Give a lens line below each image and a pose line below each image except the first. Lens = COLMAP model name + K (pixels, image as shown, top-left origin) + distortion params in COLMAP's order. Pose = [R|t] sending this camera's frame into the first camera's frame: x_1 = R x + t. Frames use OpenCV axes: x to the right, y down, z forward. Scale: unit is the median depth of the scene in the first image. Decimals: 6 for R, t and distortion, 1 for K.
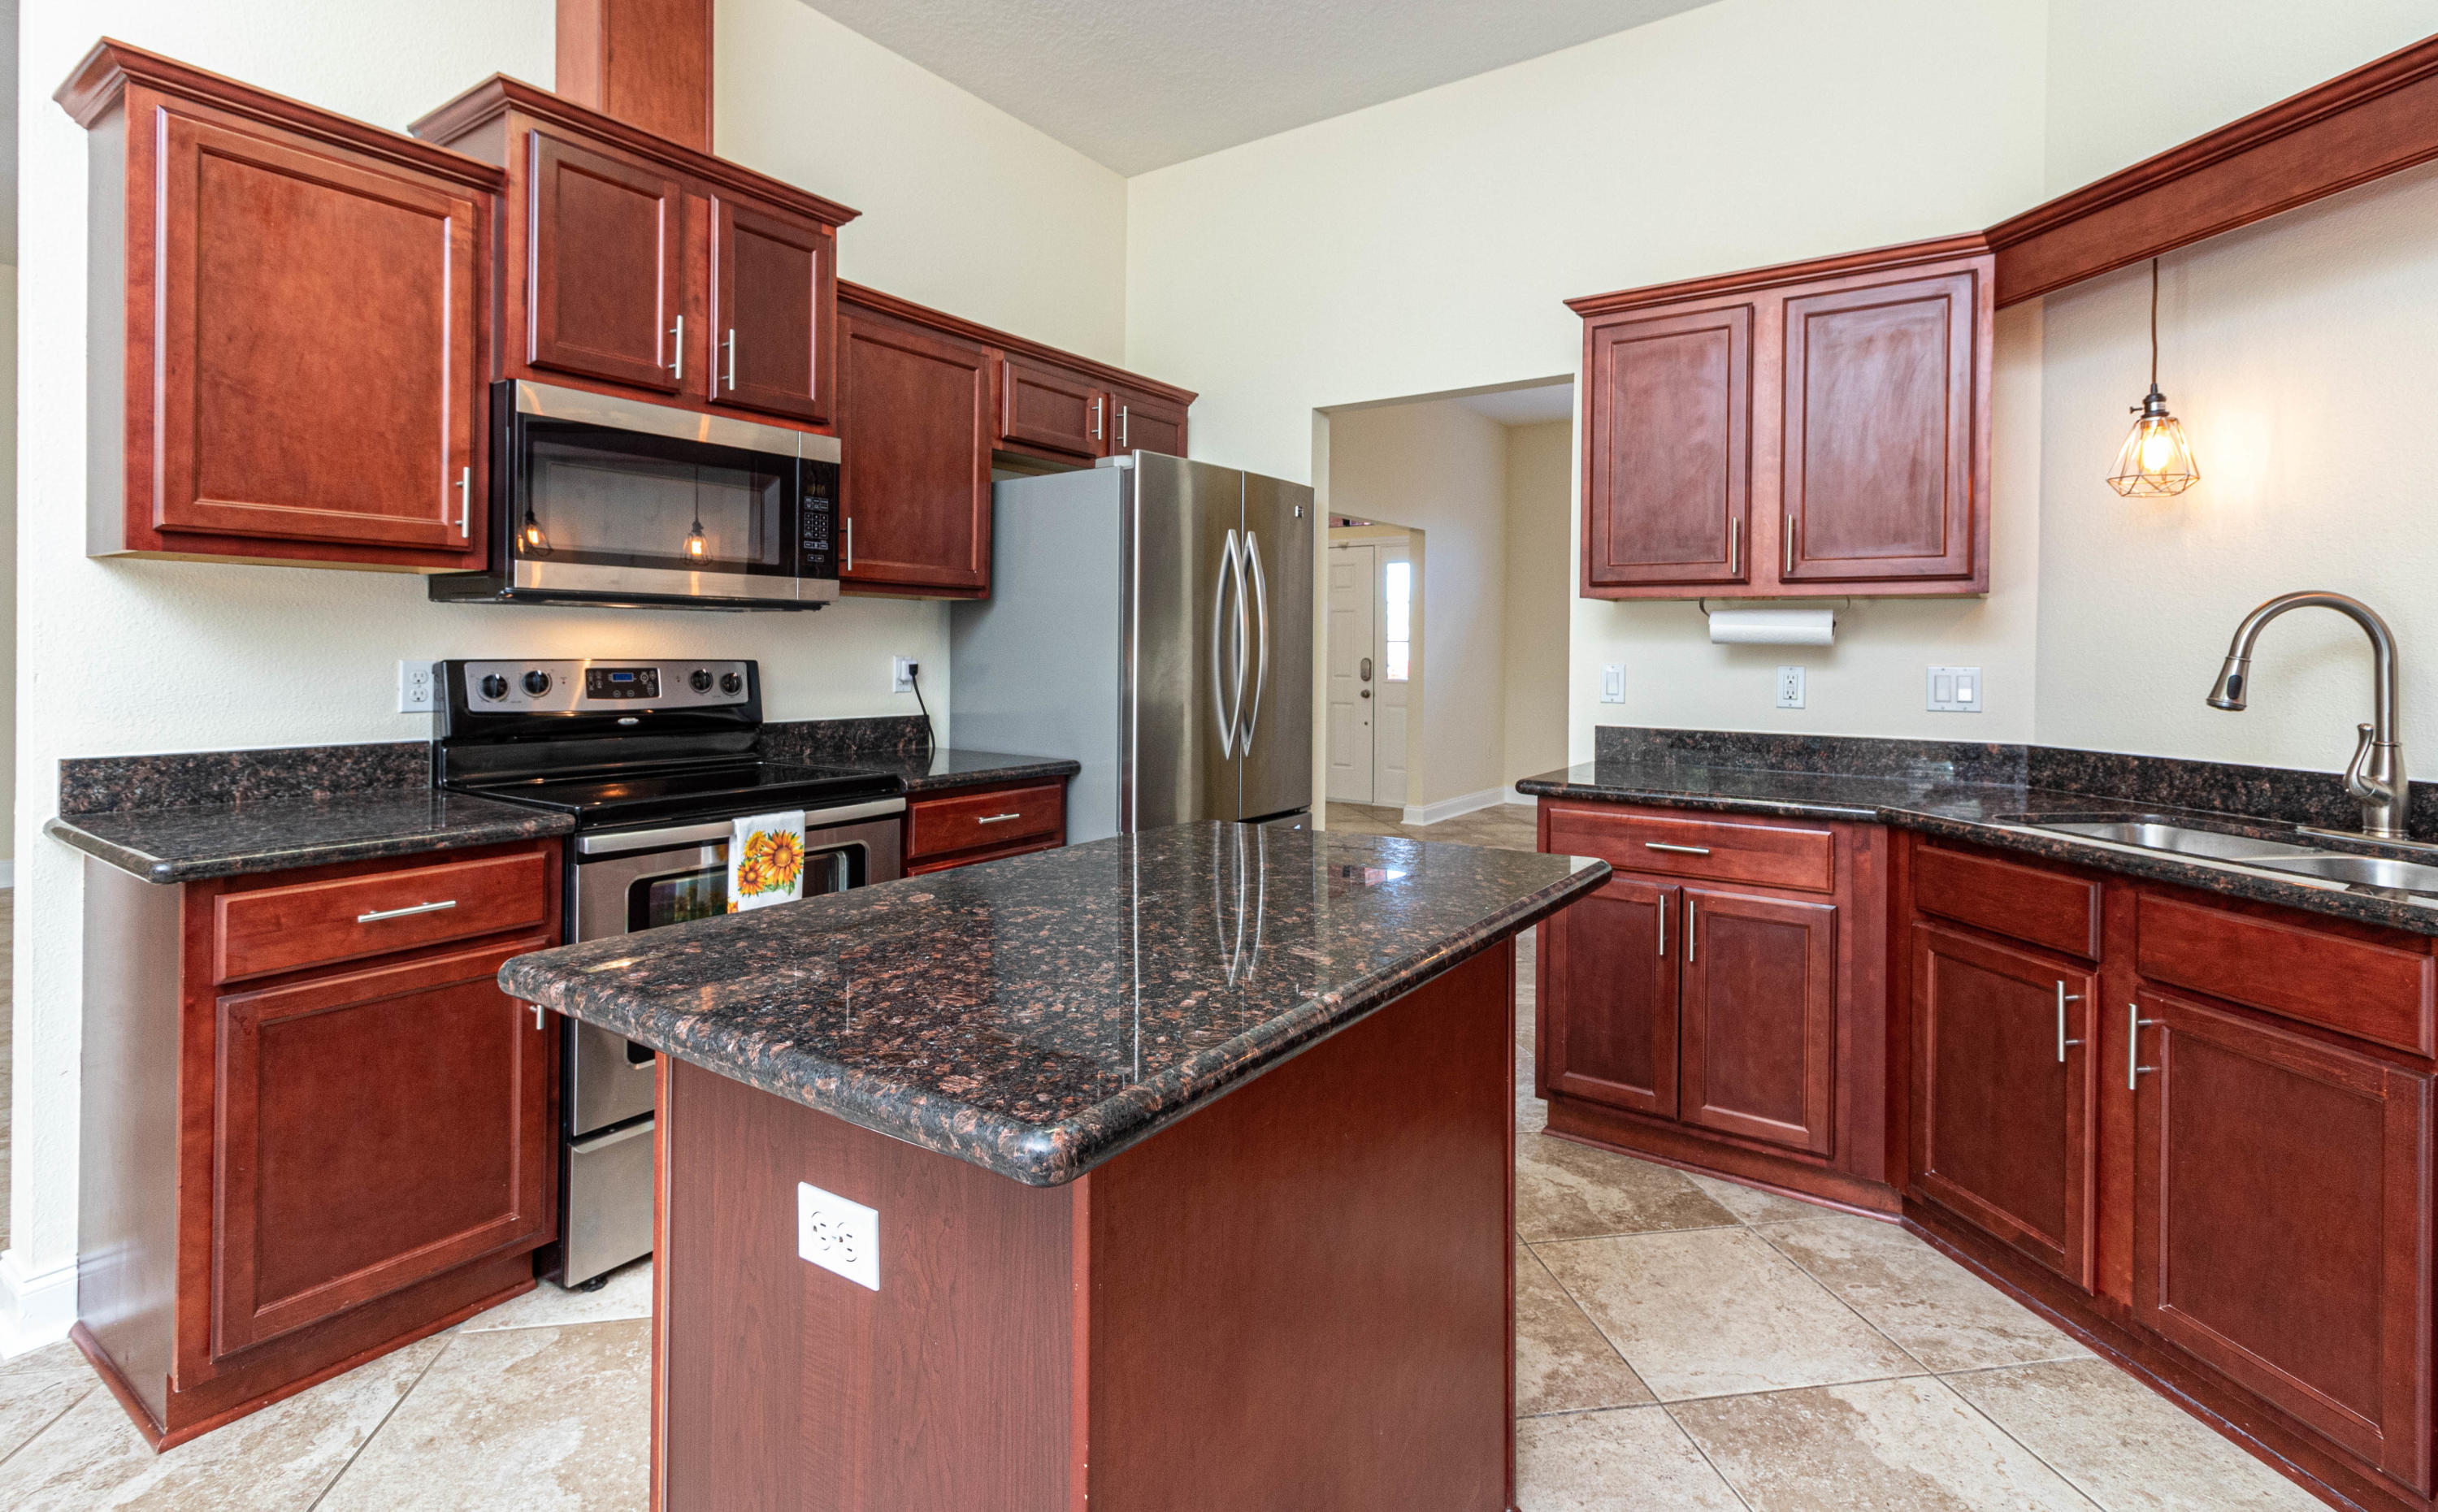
lens RADIAL K [[1131.4, 0, 1221.0], [0, 1131.4, 664.6], [0, 0, 1]] dist [0.000480, -0.000428]
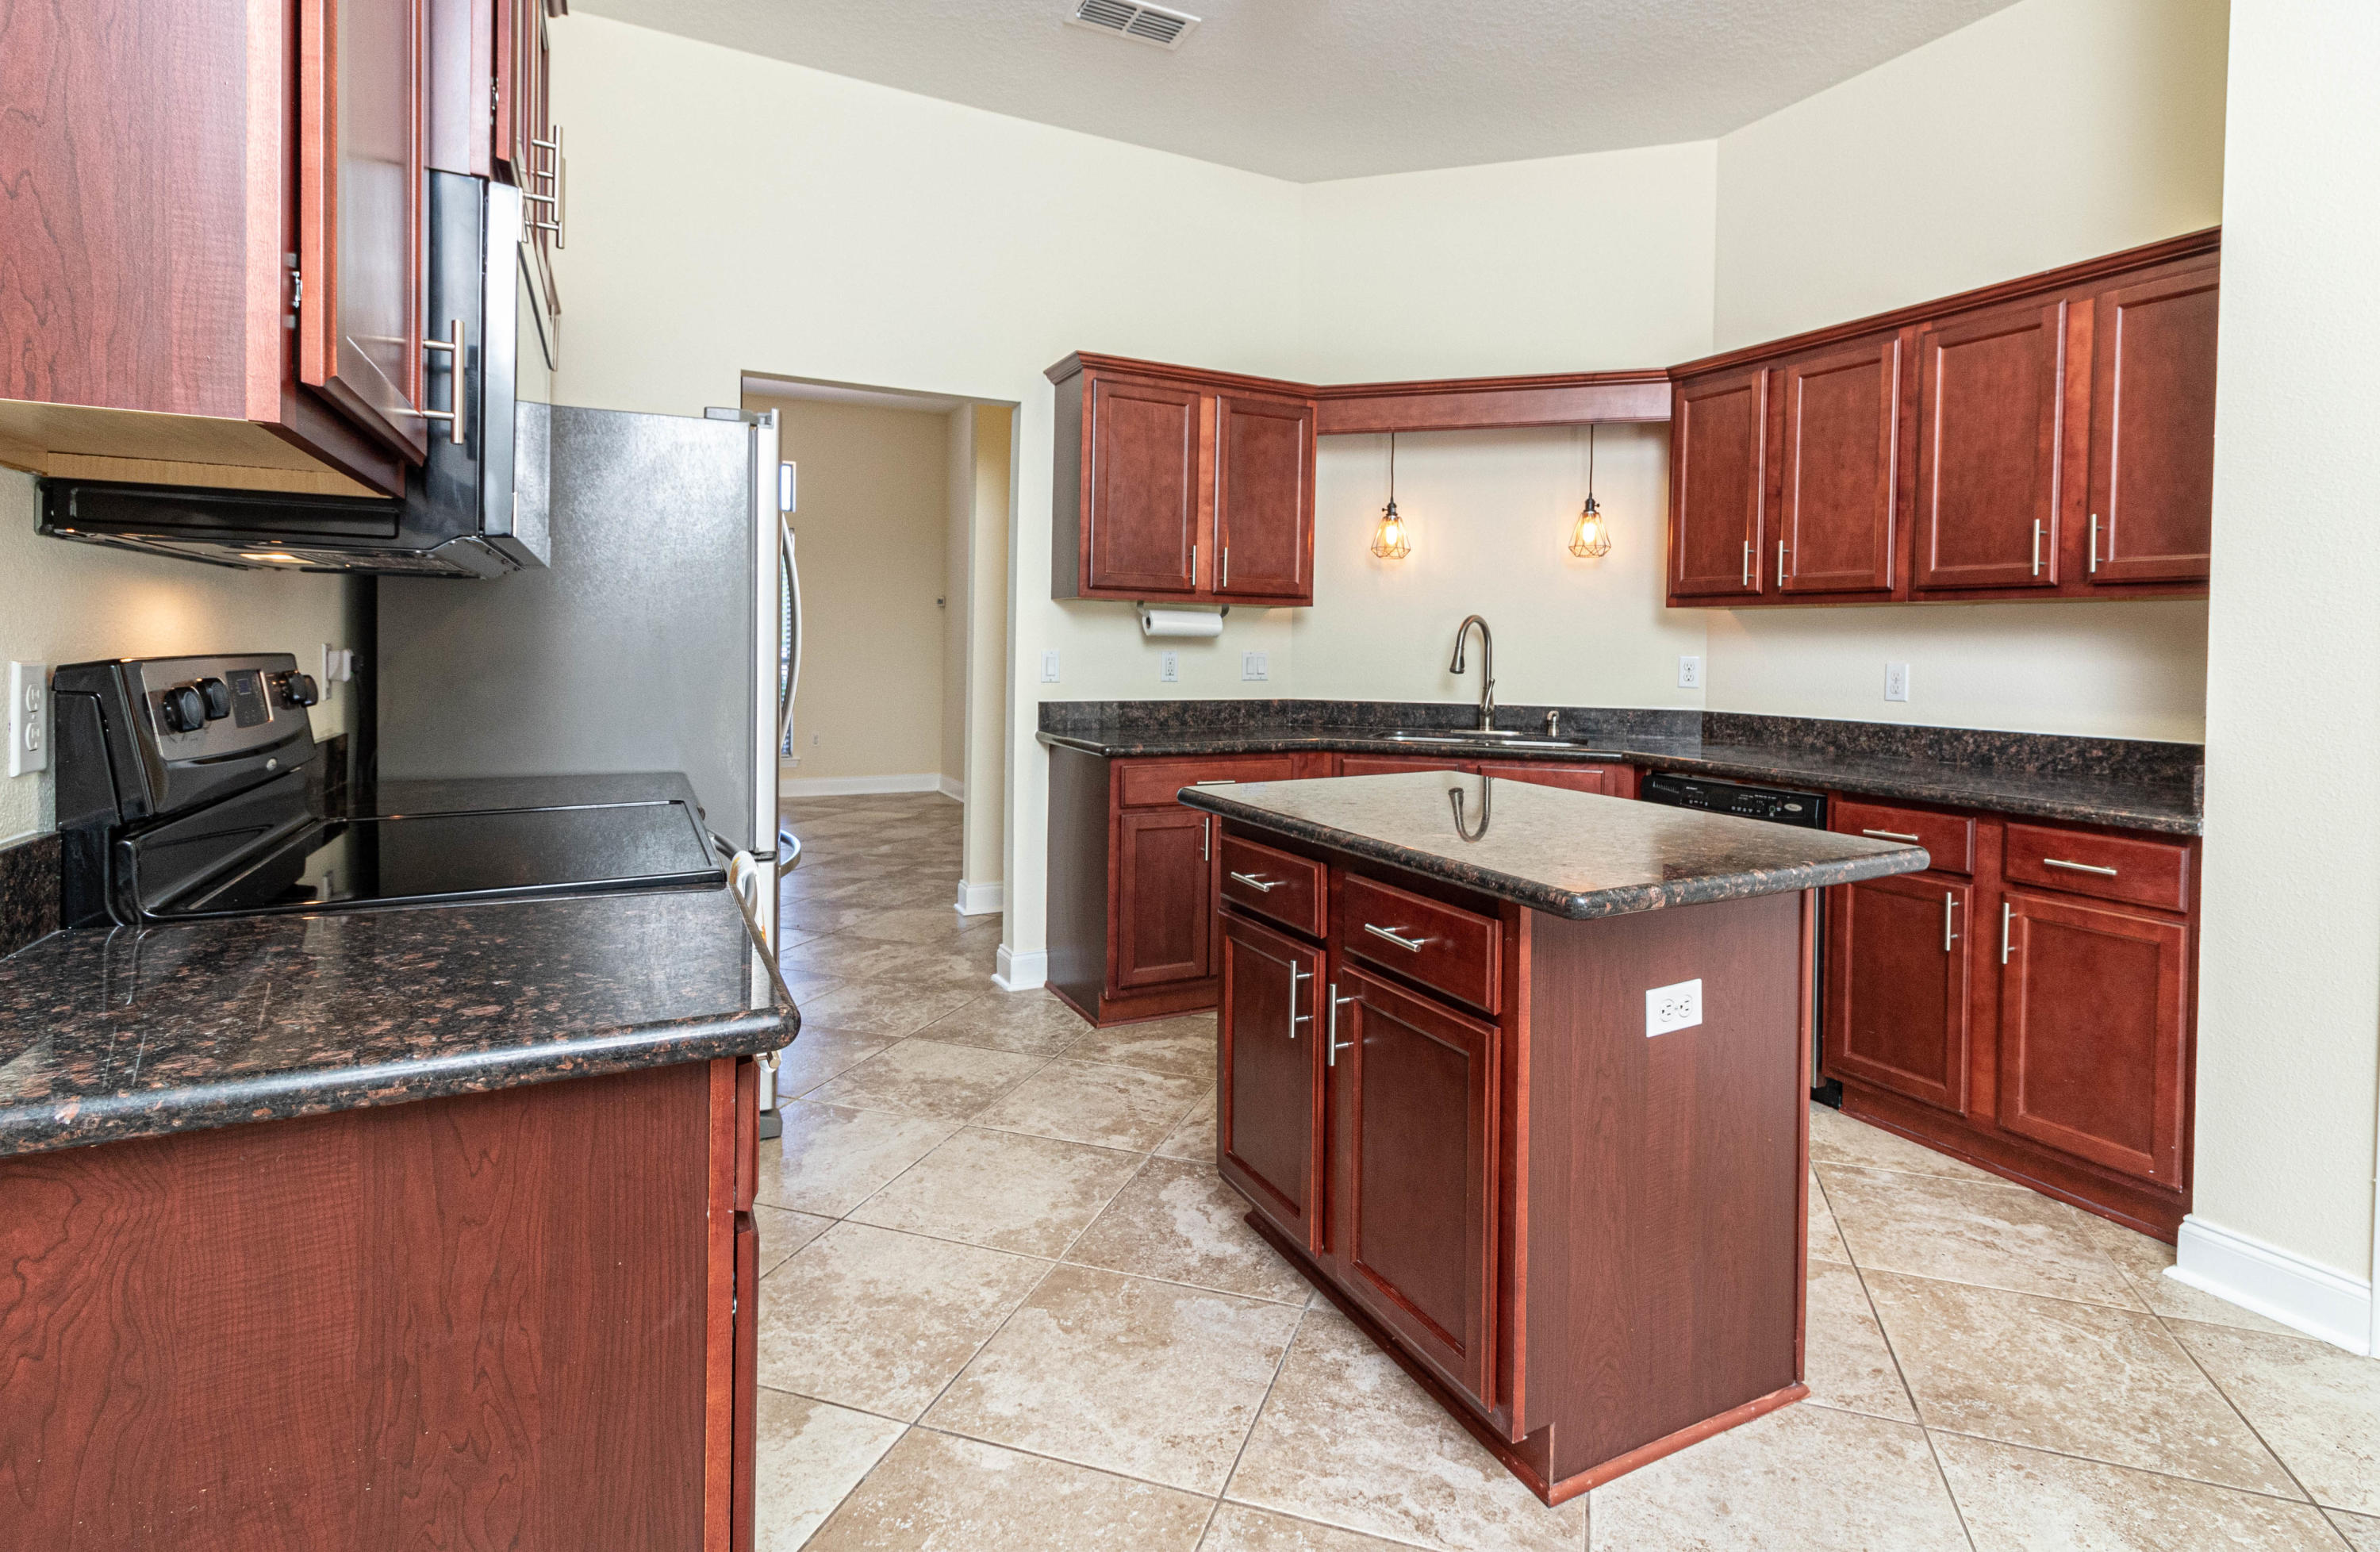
lens RADIAL K [[1158.5, 0, 1248.8], [0, 1158.5, 664.2], [0, 0, 1]] dist [0.000332, 0.000103]
pose [[0.448202, -0.016141, 0.893787, -0.868209], [-0.003015, 0.999804, 0.019568, -0.012245], [-0.893927, -0.011465, 0.448066, 0.327768]]
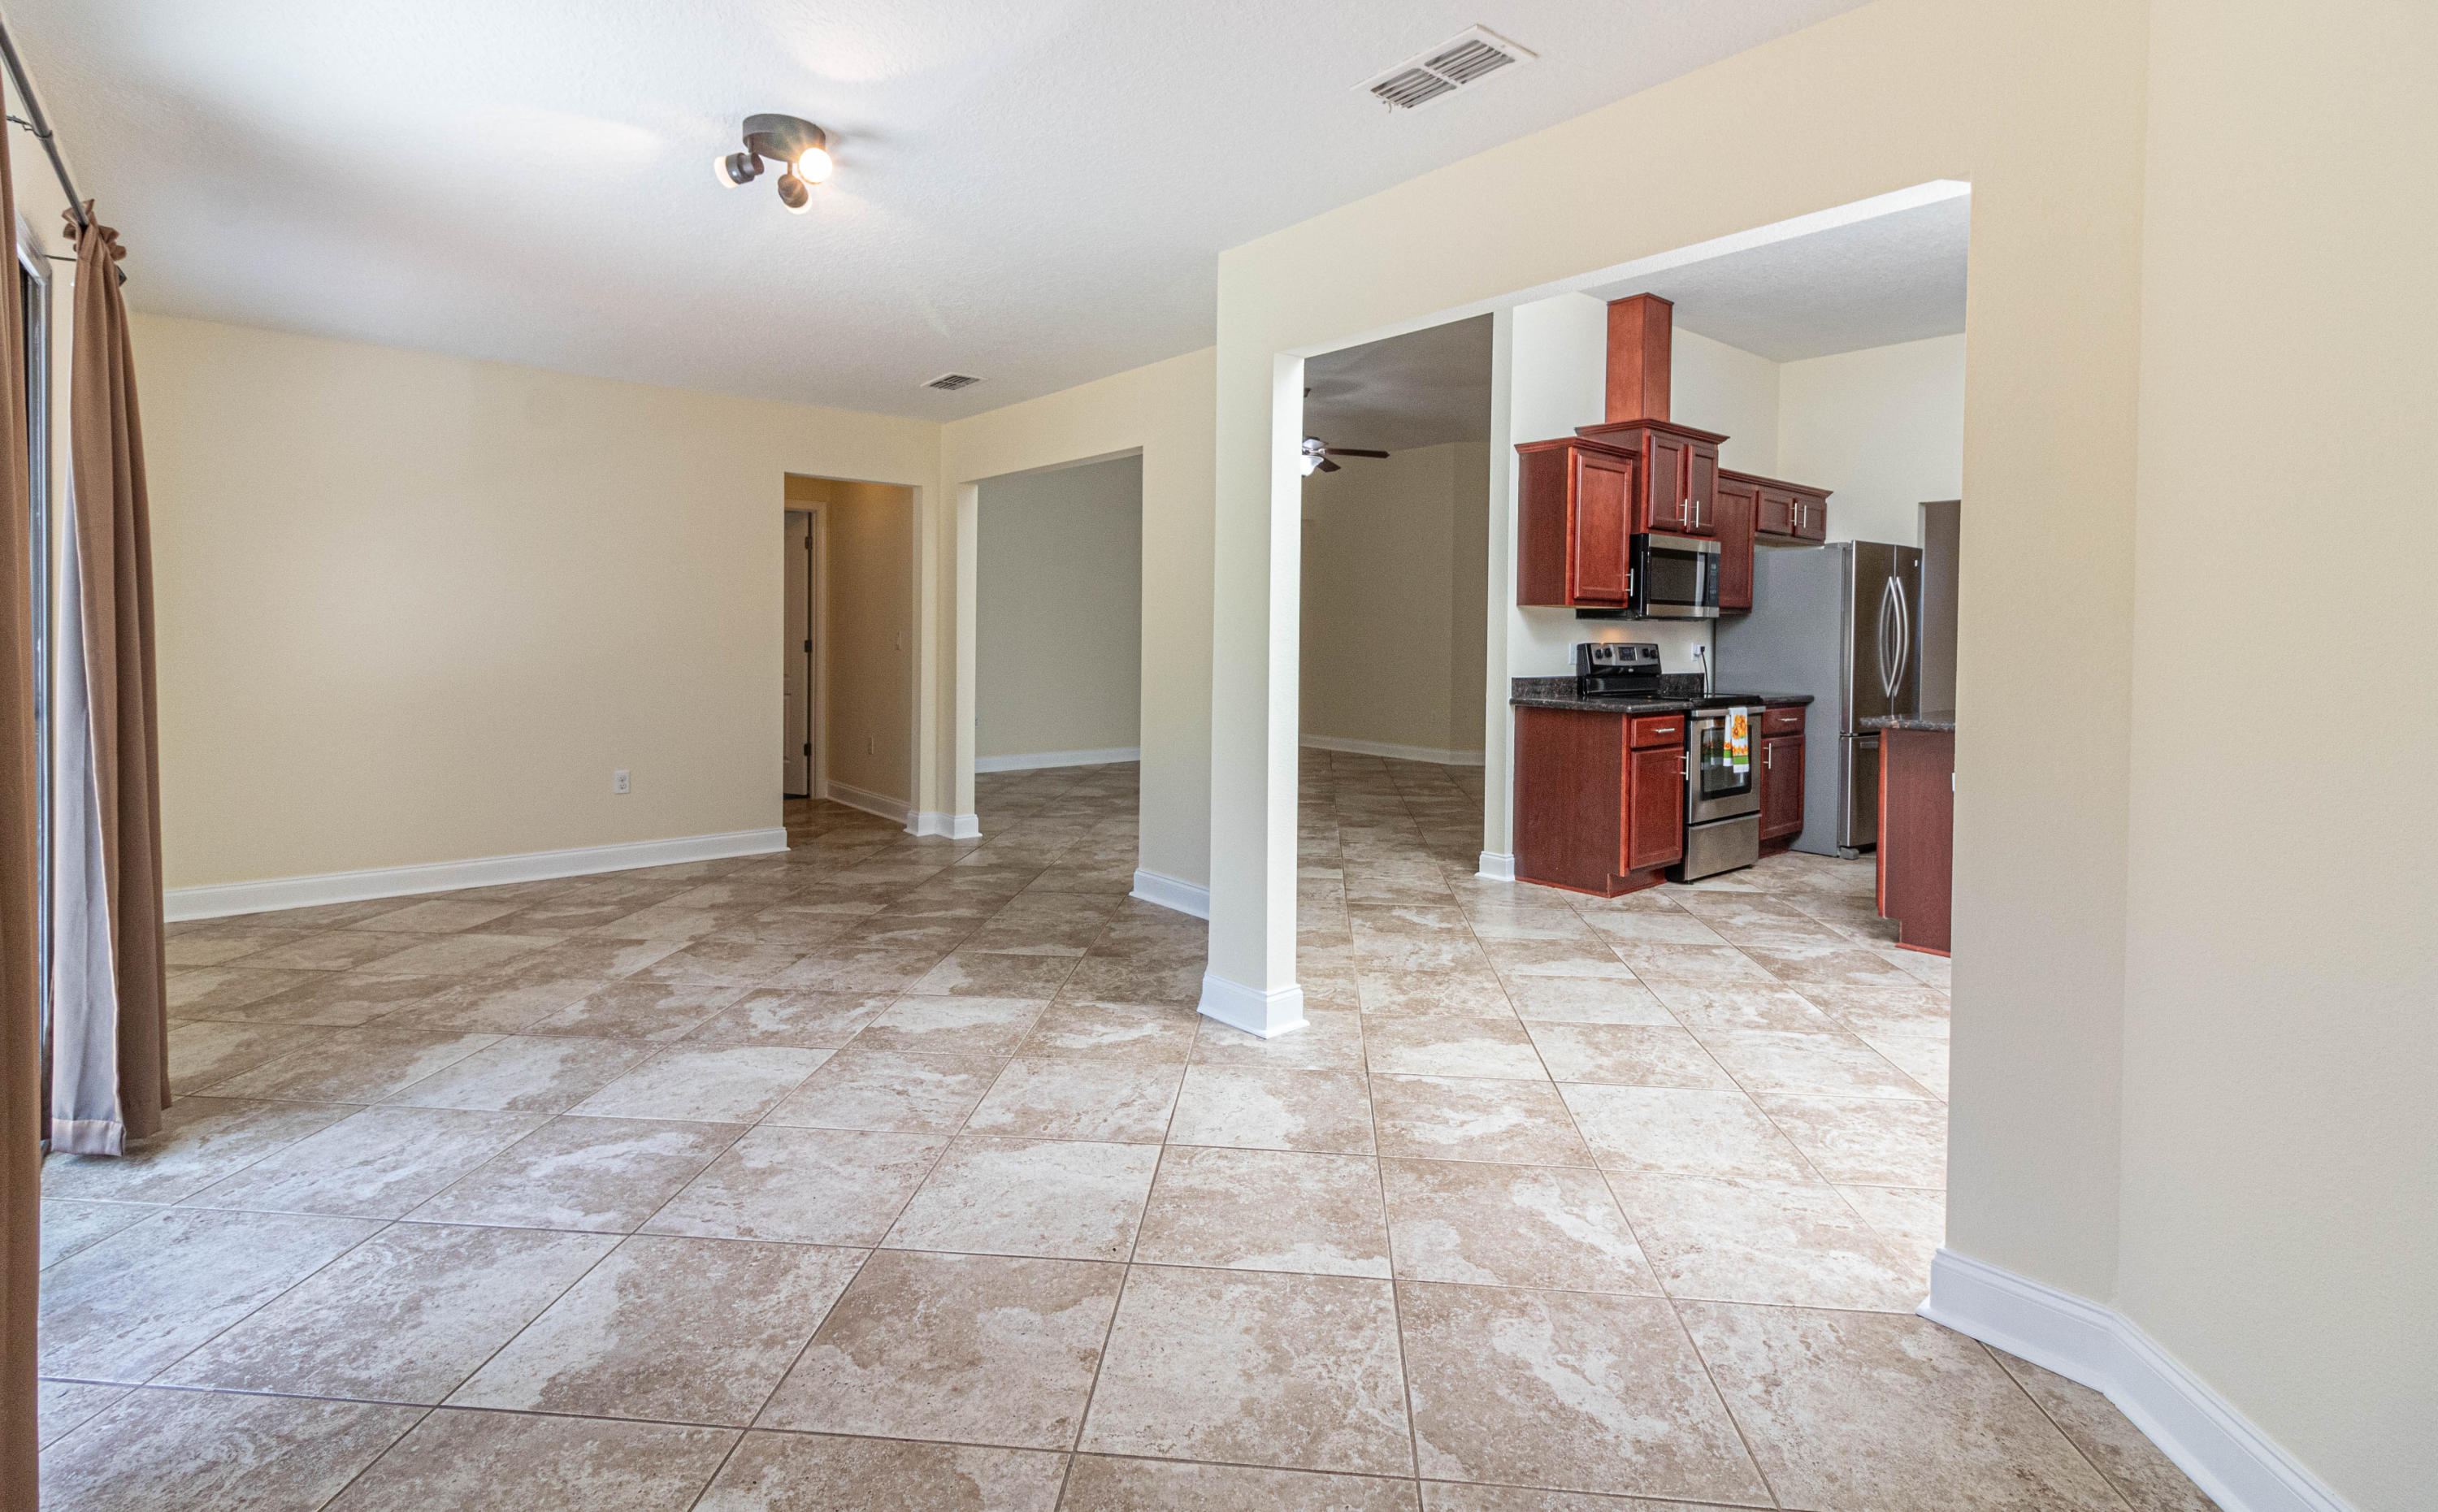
lens RADIAL K [[1152.7, 0, 1191.5], [0, 1152.7, 653.4], [0, 0, 1]] dist [-0.000118, -0.000014]
pose [[0.963678, 0.008102, -0.266946, -0.801193], [-0.007376, 0.999966, 0.003723, 0.014409], [0.266967, -0.001619, 0.963704, -1.560572]]
